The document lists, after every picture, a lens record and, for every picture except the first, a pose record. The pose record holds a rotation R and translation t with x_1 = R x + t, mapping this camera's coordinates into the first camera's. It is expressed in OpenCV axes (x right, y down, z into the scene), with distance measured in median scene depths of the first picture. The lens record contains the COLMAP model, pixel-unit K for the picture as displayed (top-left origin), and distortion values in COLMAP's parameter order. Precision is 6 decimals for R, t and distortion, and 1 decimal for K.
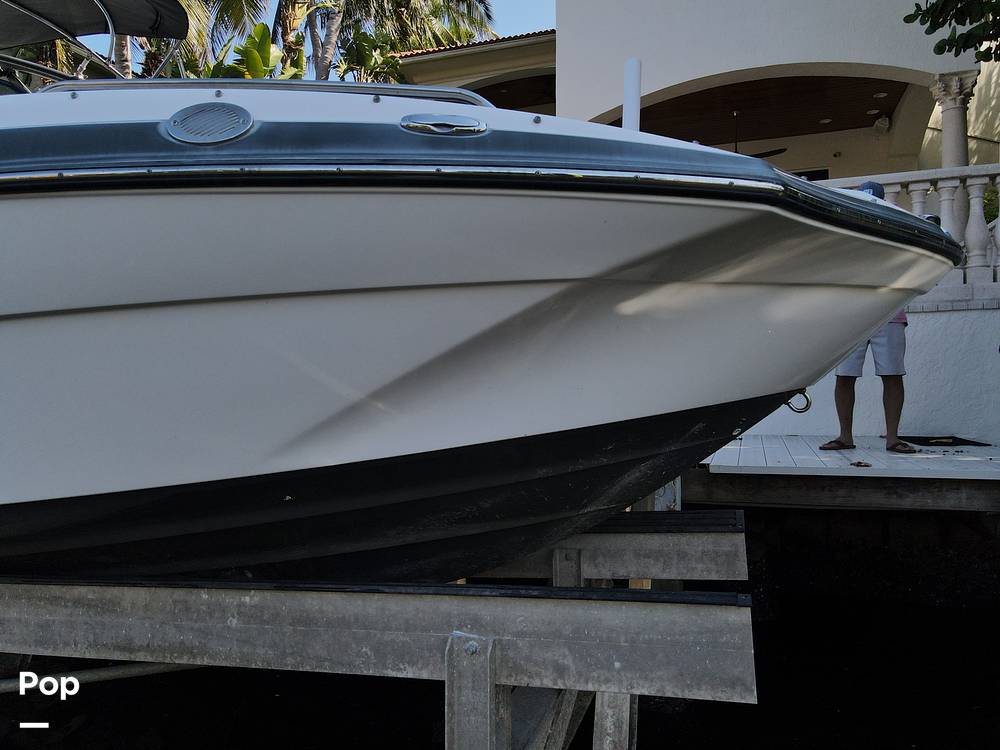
lens RADIAL K [[846.7, 0, 447.4], [0, 846.7, 426.8], [0, 0, 1]] dist [0.070410, 0.003142]
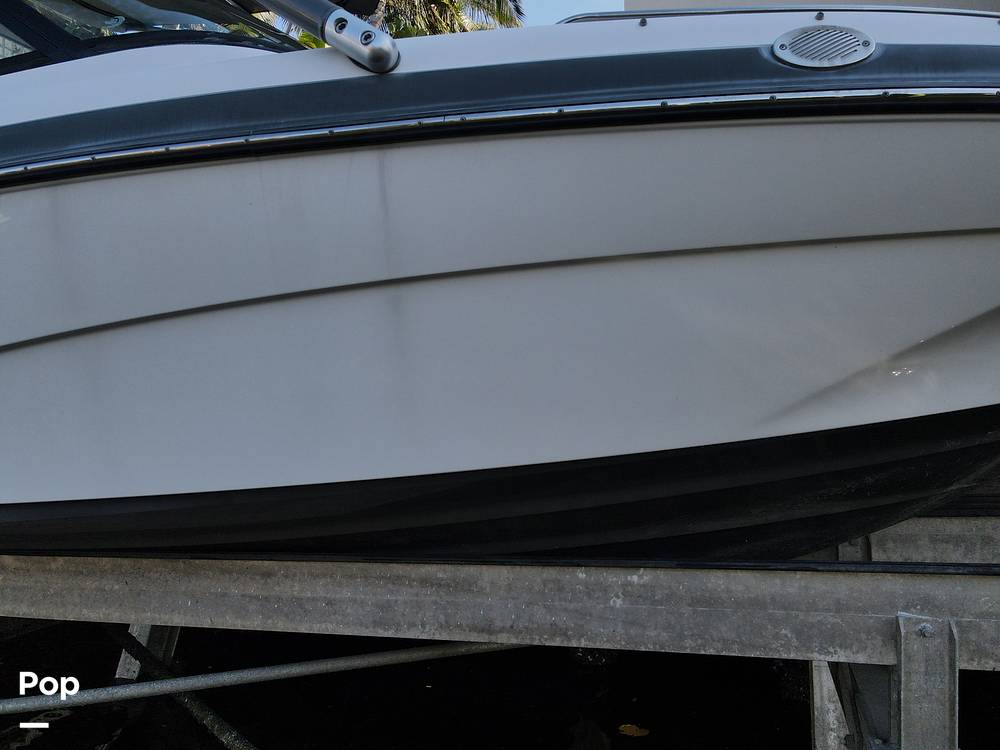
lens RADIAL K [[877.3, 0, 502.0], [0, 877.3, 432.2], [0, 0, 1]] dist [0.048532, -0.001077]
pose [[0.999772, 0.004247, 0.020904, -0.403838], [-0.004514, 0.999908, 0.012770, 0.029131], [-0.020848, -0.012862, 0.999700, 0.033914]]
